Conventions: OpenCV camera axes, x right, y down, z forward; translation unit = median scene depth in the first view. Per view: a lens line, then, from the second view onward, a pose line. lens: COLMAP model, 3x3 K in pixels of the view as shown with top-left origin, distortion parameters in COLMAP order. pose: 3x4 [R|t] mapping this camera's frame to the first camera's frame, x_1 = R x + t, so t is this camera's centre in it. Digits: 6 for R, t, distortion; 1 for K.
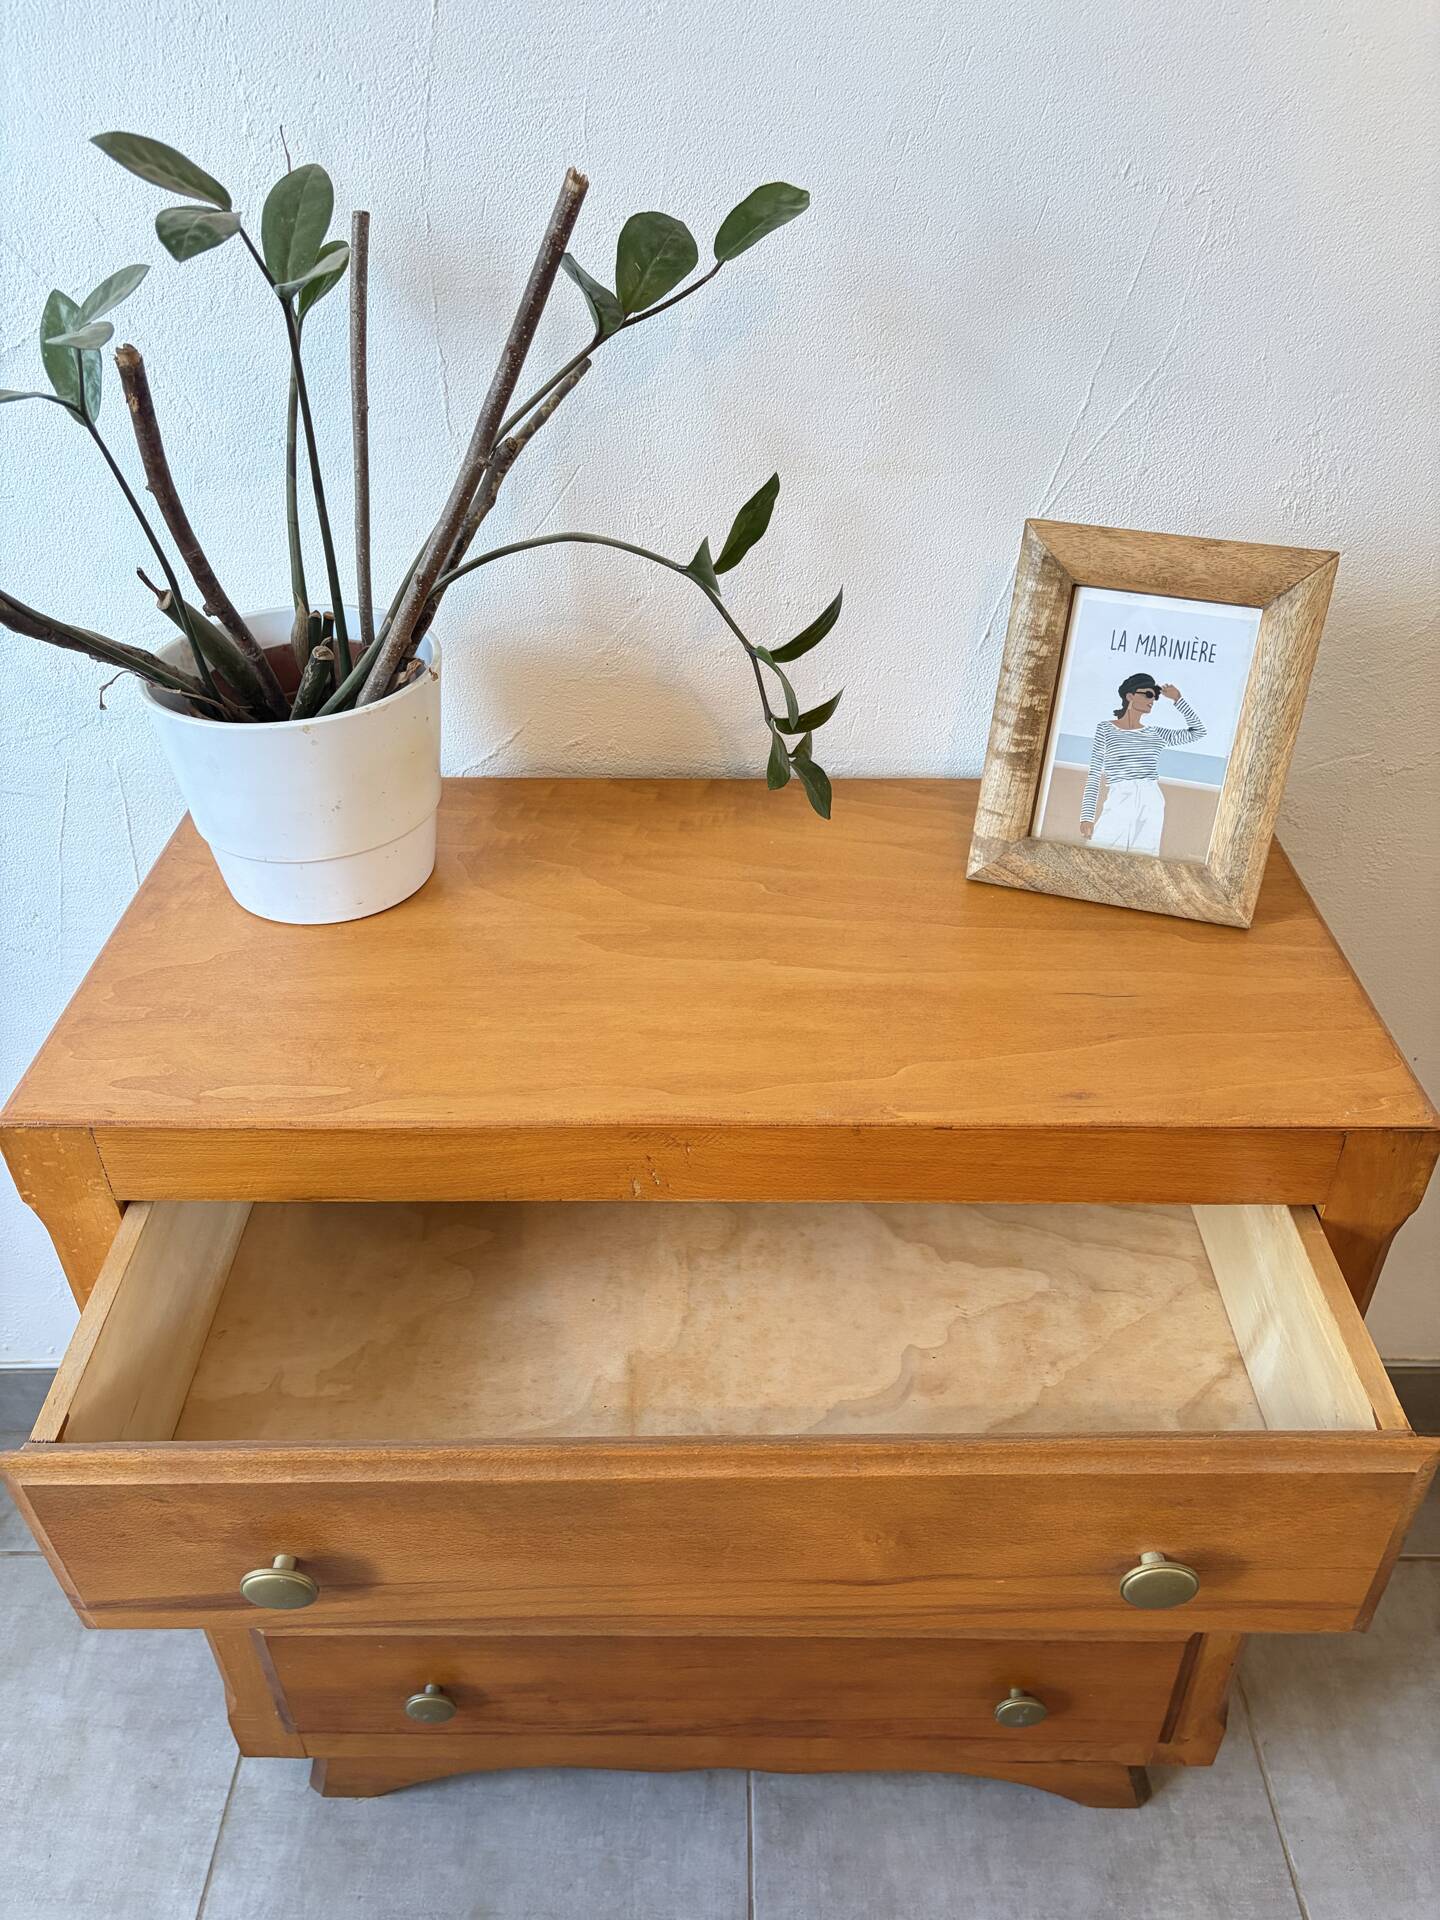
lens RADIAL K [[1477.6, 0, 734.6], [0, 1477.6, 969.3], [0, 0, 1]] dist [0.043834, -0.076225]
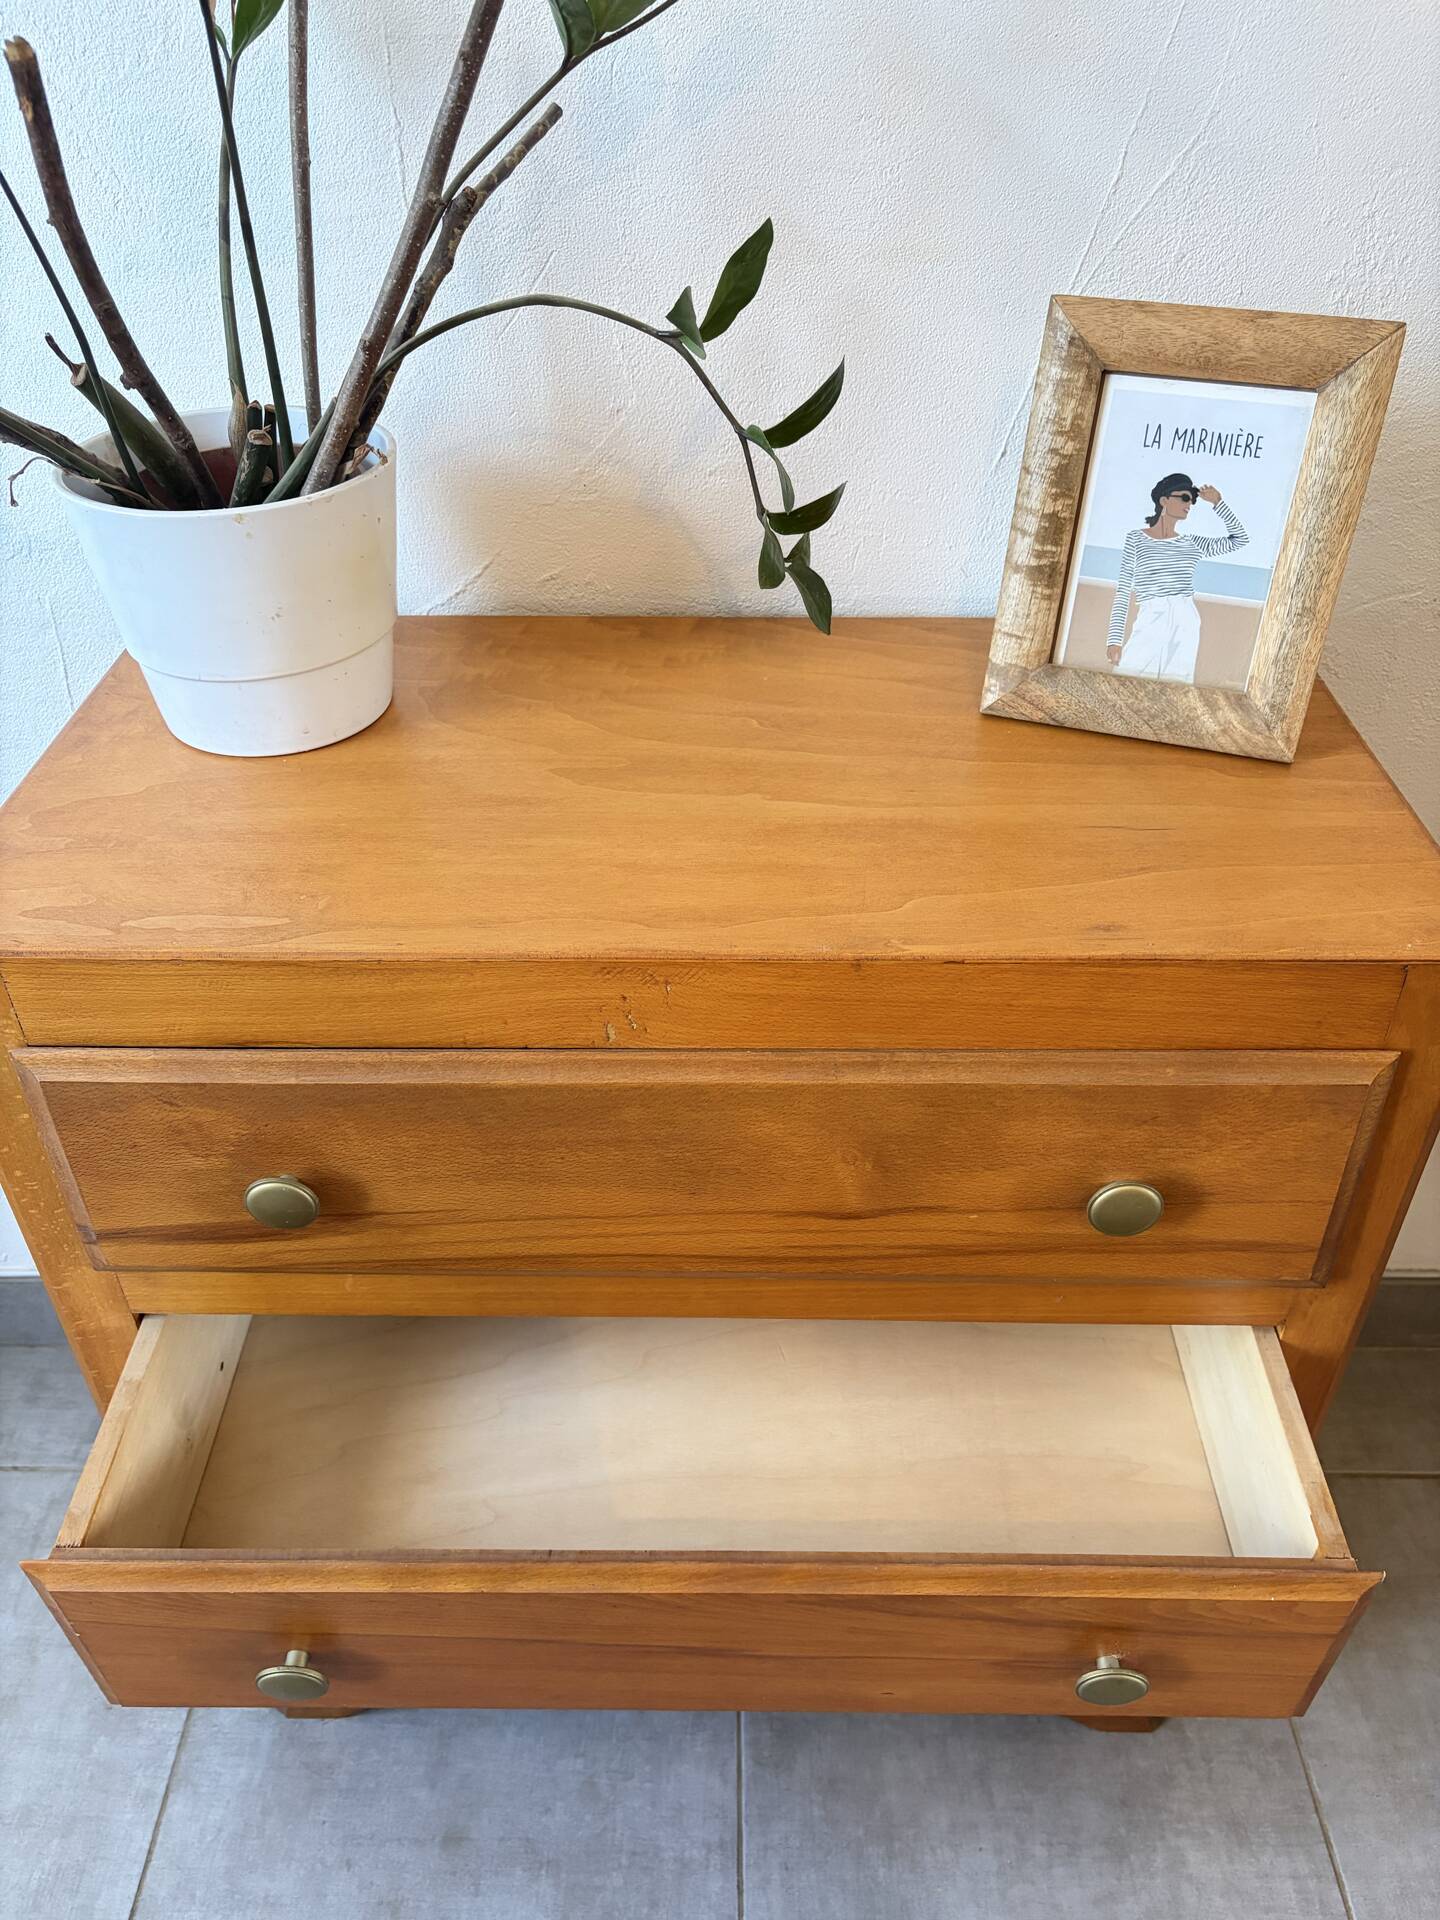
lens RADIAL K [[1477.6, 0, 734.6], [0, 1477.6, 969.3], [0, 0, 1]] dist [0.043834, -0.076225]
pose [[0.999996, 0.002449, 0.001024, 0.006573], [-0.002476, 0.999605, 0.028005, 0.074362], [-0.000955, -0.028008, 0.999607, 0.094527]]
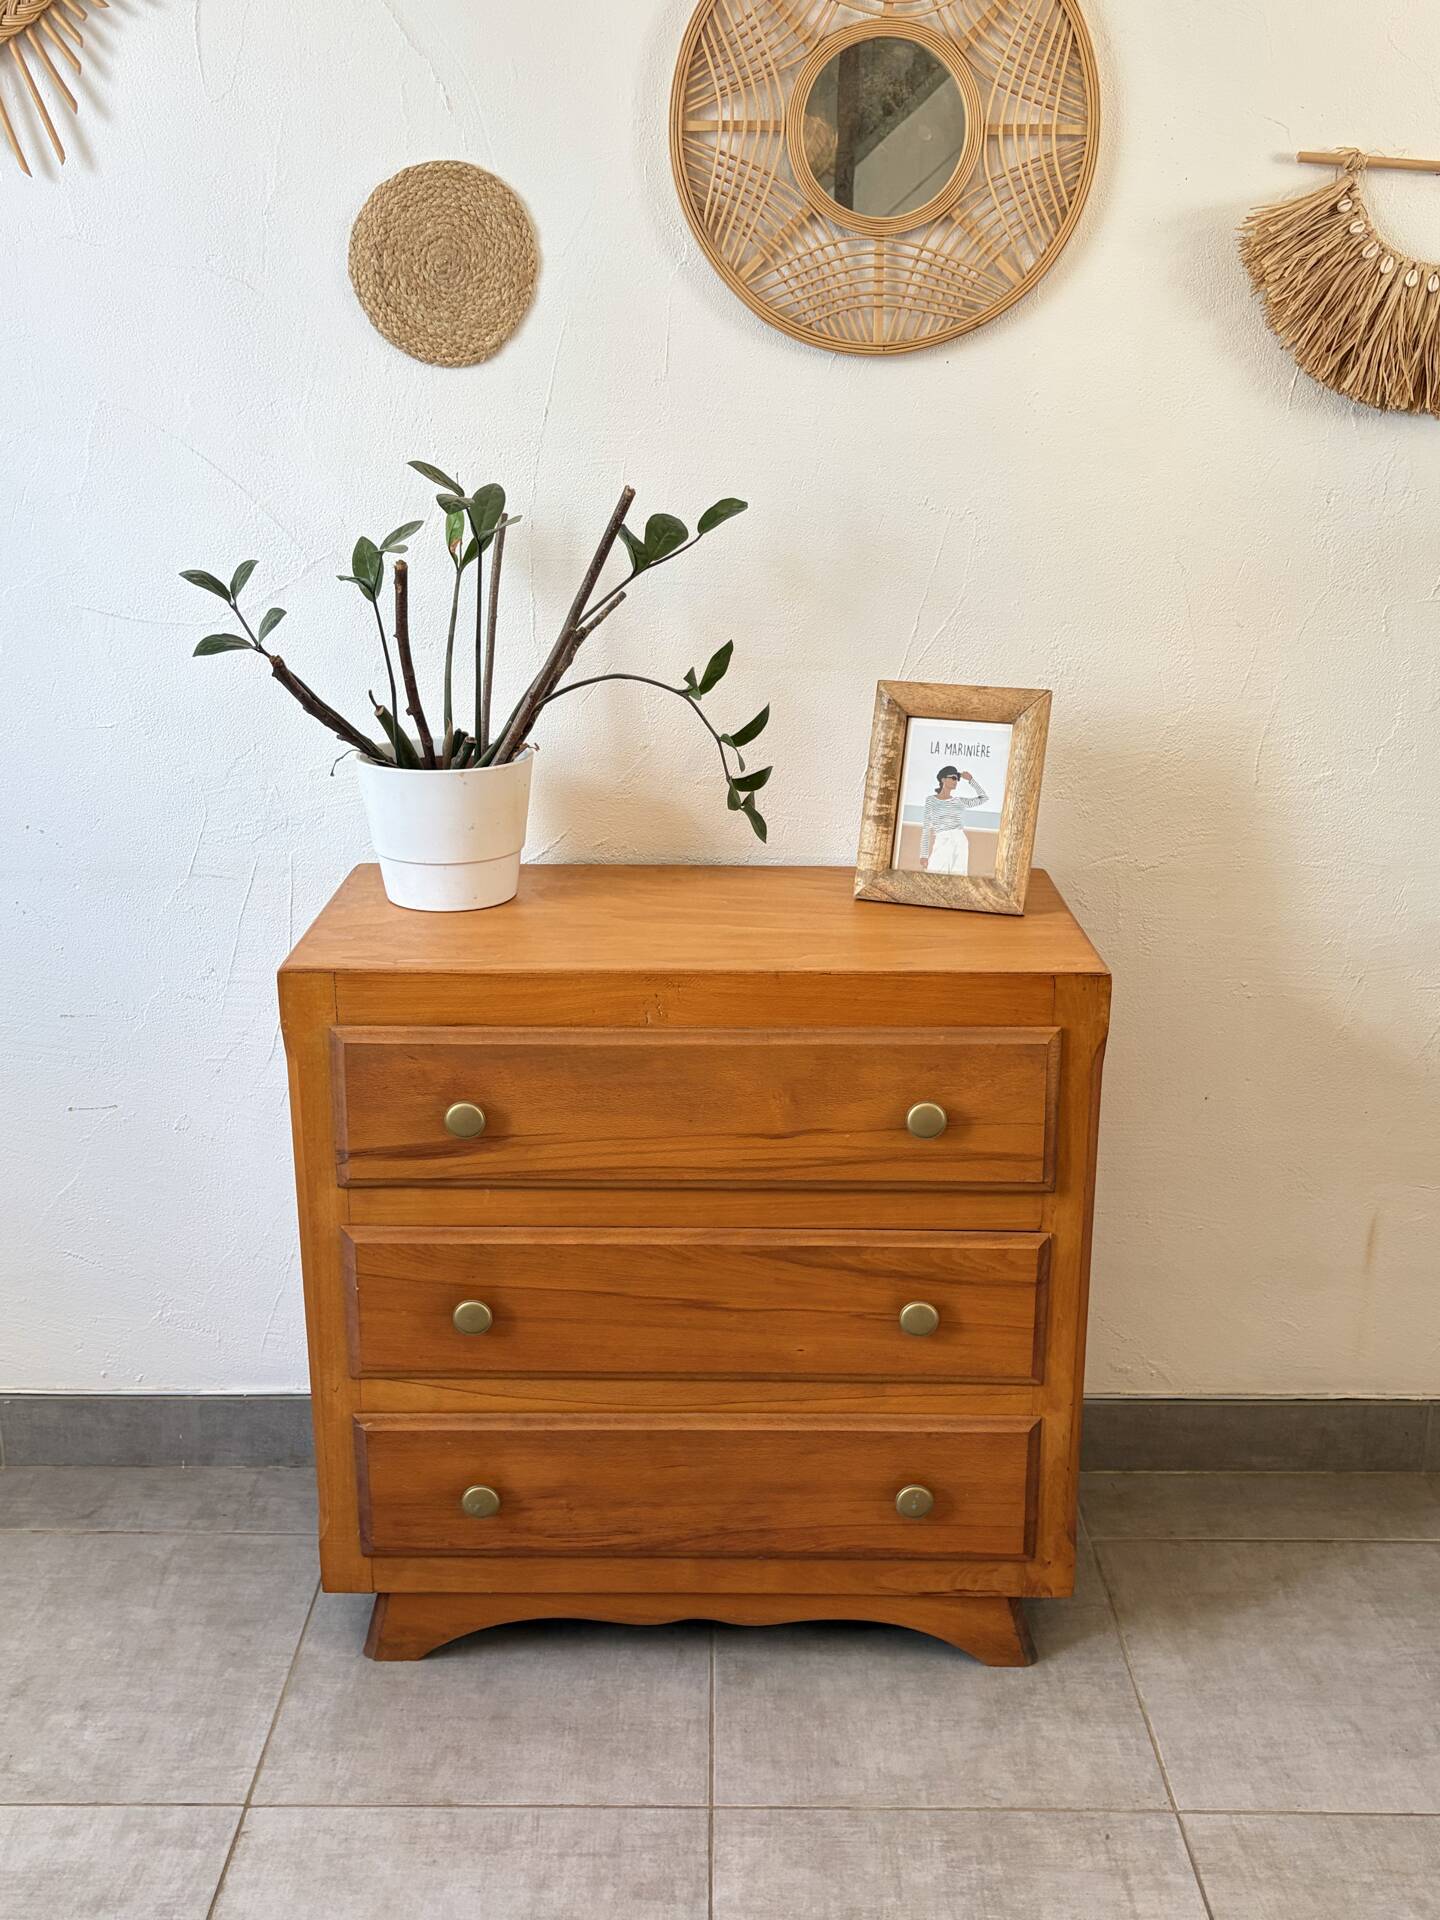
lens RADIAL K [[1879.1, 0, 721.1], [0, 1879.1, 970.2], [0, 0, 1]] dist [0.085521, -0.192753]
pose [[0.999895, 0.008706, 0.011572, -0.007621], [-0.004705, 0.951045, -0.309017, 0.675260], [-0.013696, 0.308930, 0.950986, -0.948223]]
